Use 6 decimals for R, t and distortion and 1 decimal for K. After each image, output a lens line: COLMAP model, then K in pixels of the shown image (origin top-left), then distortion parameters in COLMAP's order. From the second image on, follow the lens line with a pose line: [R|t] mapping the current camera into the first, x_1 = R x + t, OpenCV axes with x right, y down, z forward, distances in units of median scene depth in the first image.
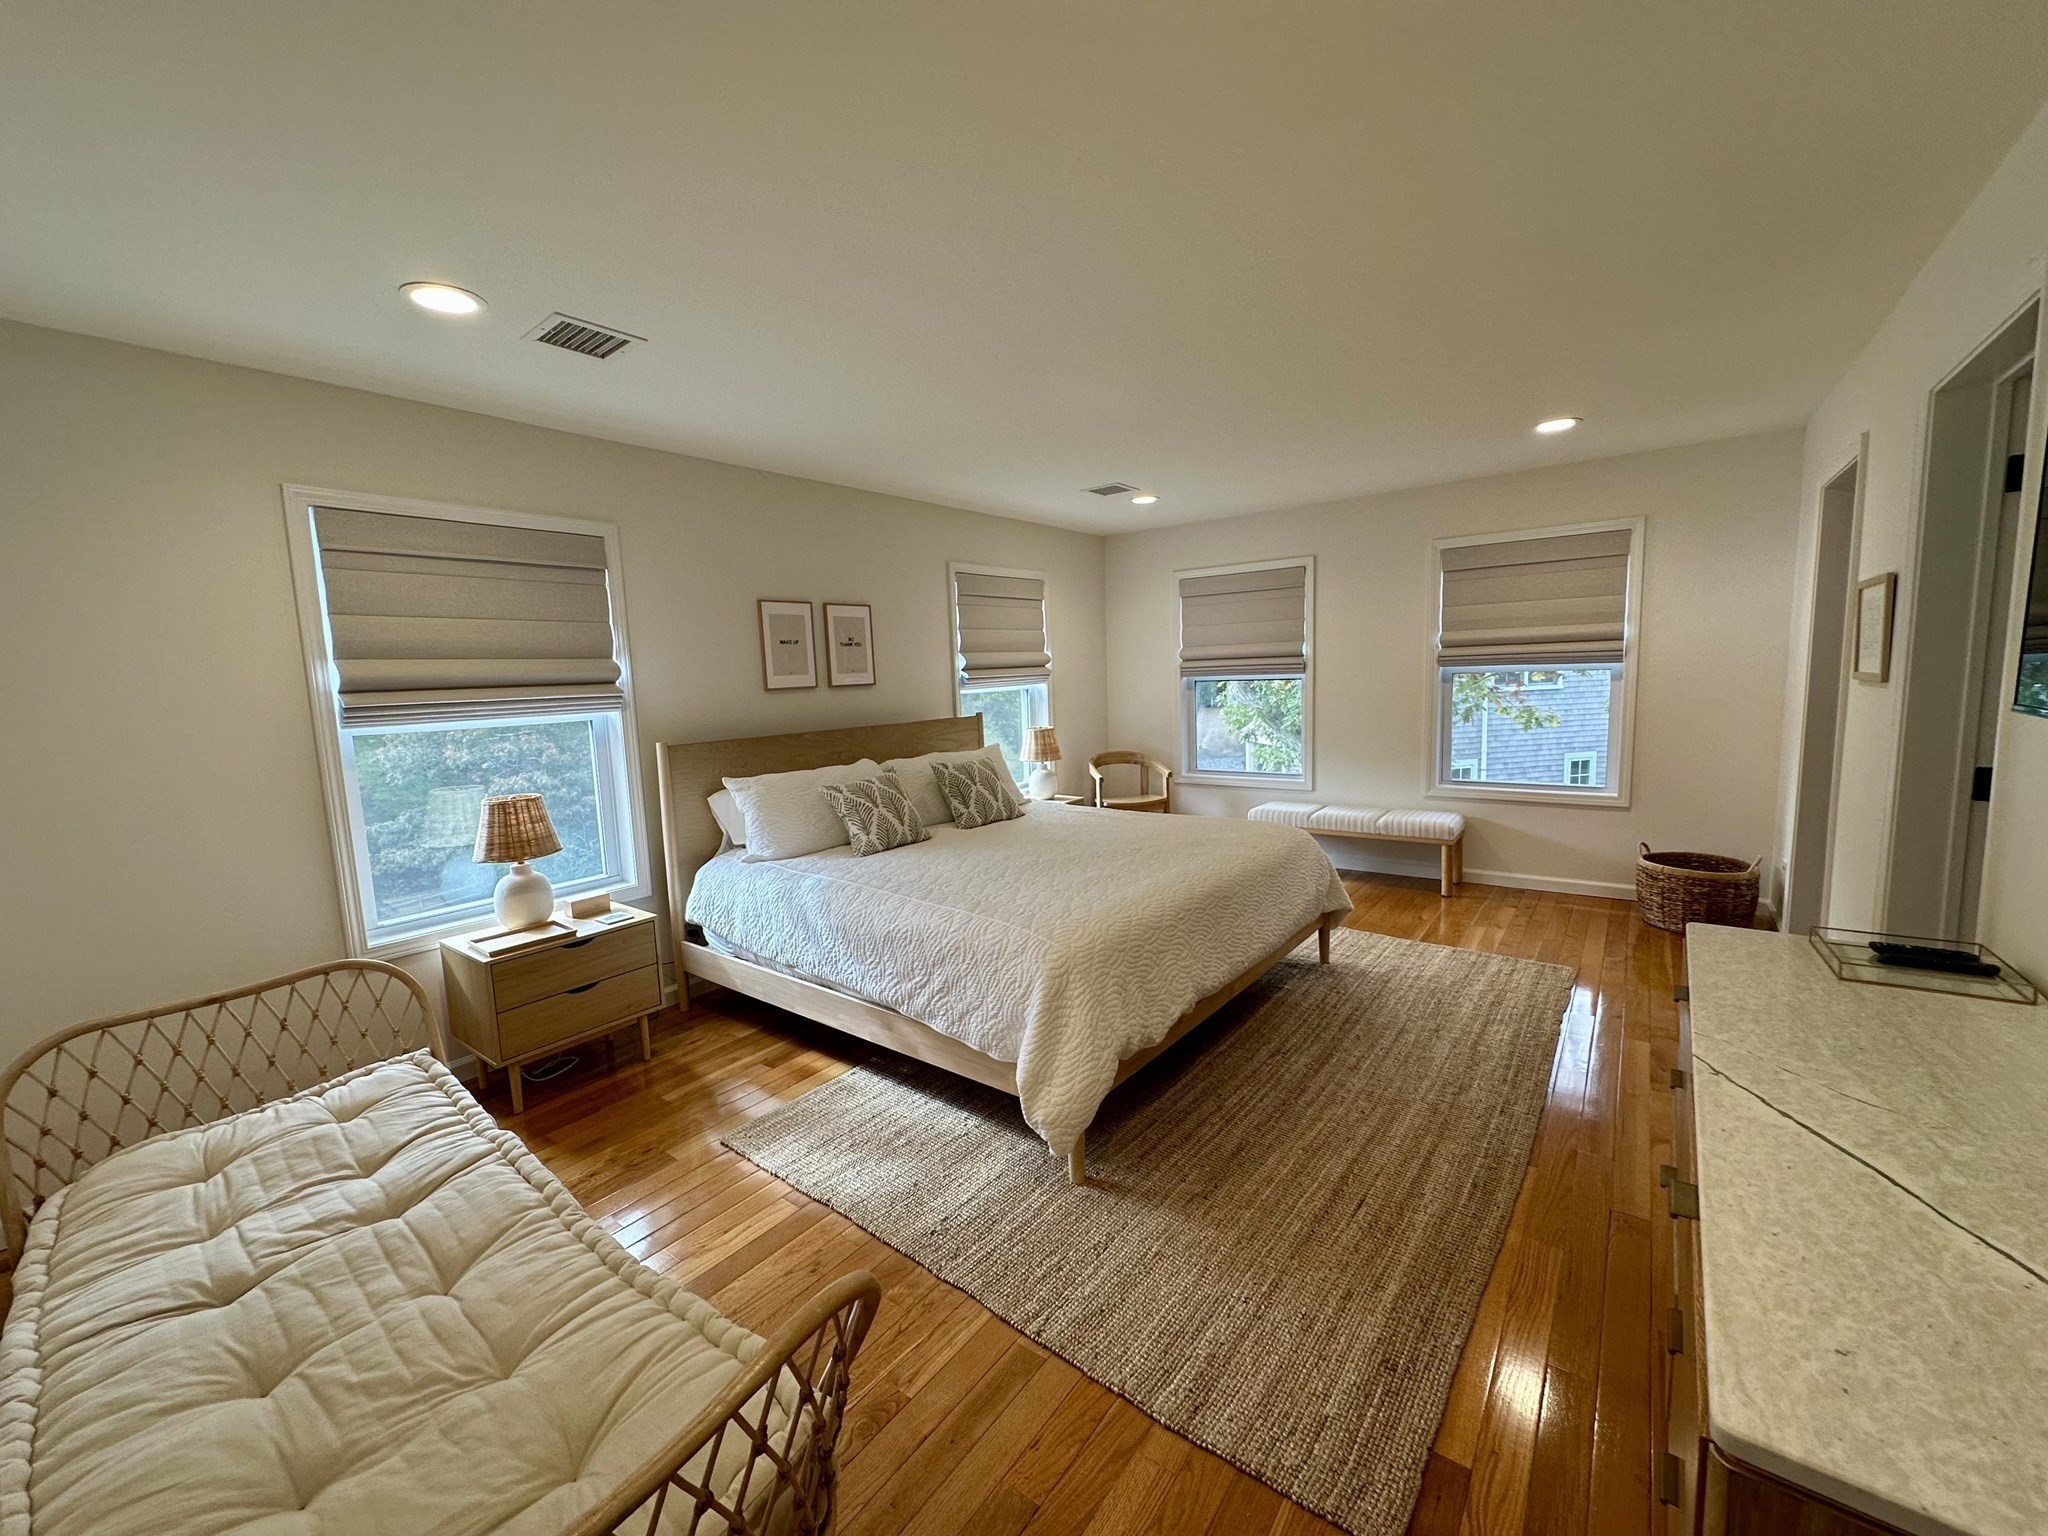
lens RADIAL K [[815.8, 0, 1017.1], [0, 815.8, 768.3], [0, 0, 1]] dist [-0.001990, 0.000211]
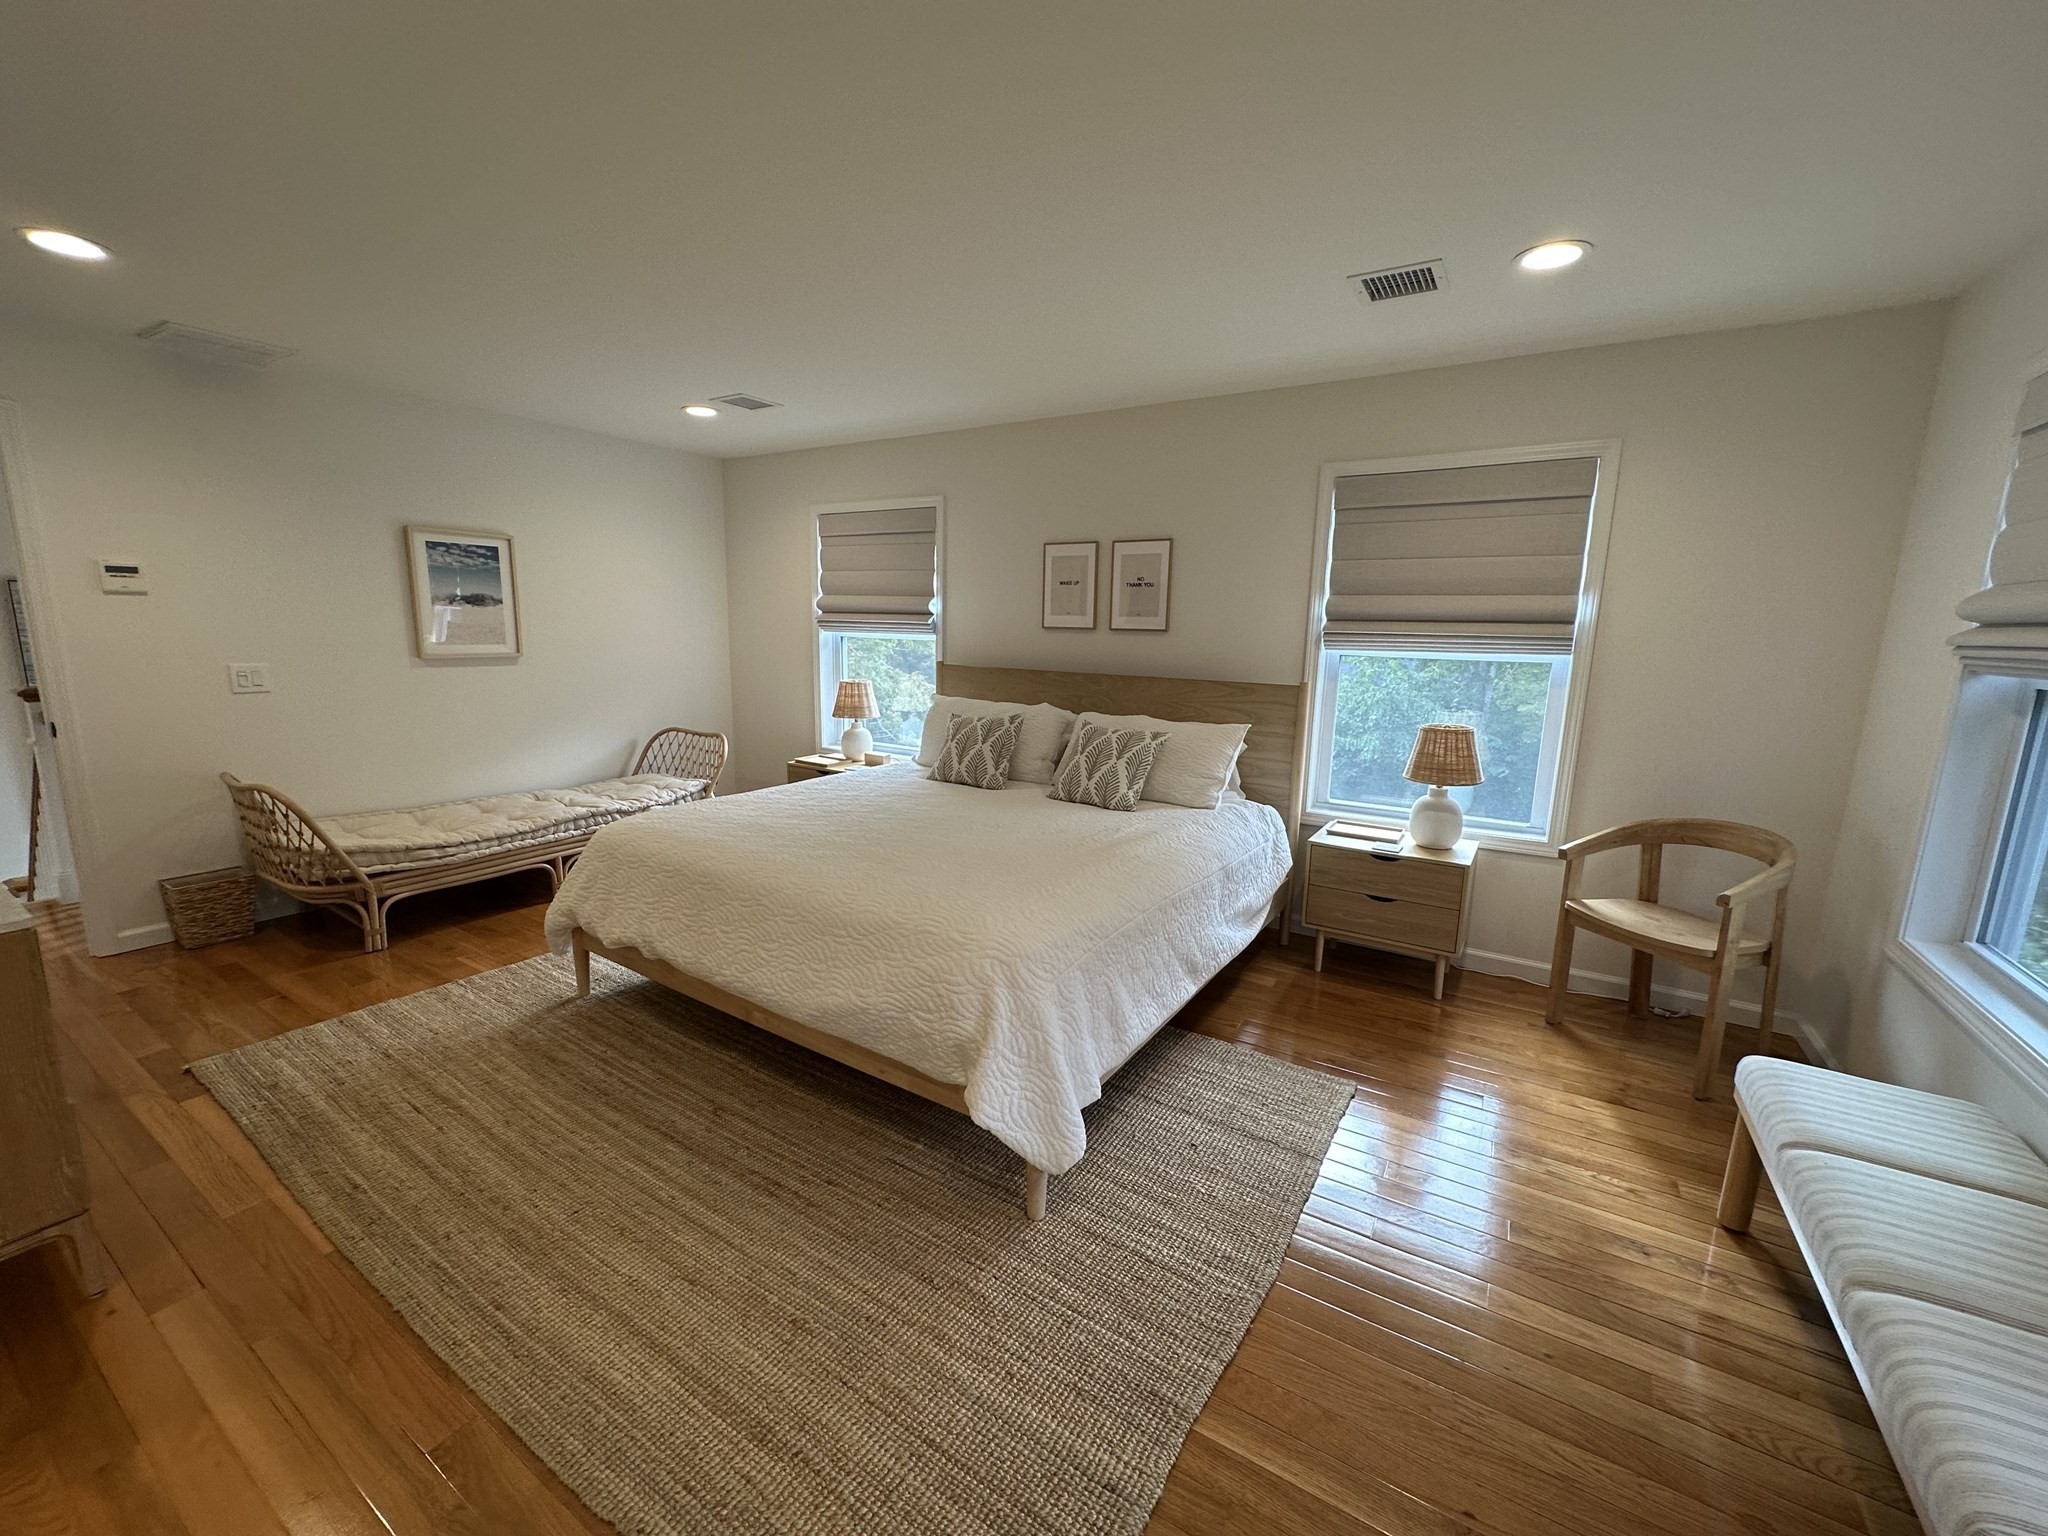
lens RADIAL K [[815.8, 0, 1078.1], [0, 815.8, 779.9], [0, 0, 1]] dist [-0.001990, 0.000211]
pose [[0.115382, 0.241138, -0.963608, 0.768899], [-0.136858, 0.964694, 0.225022, -0.144452], [0.983848, 0.105914, 0.144310, 0.865118]]
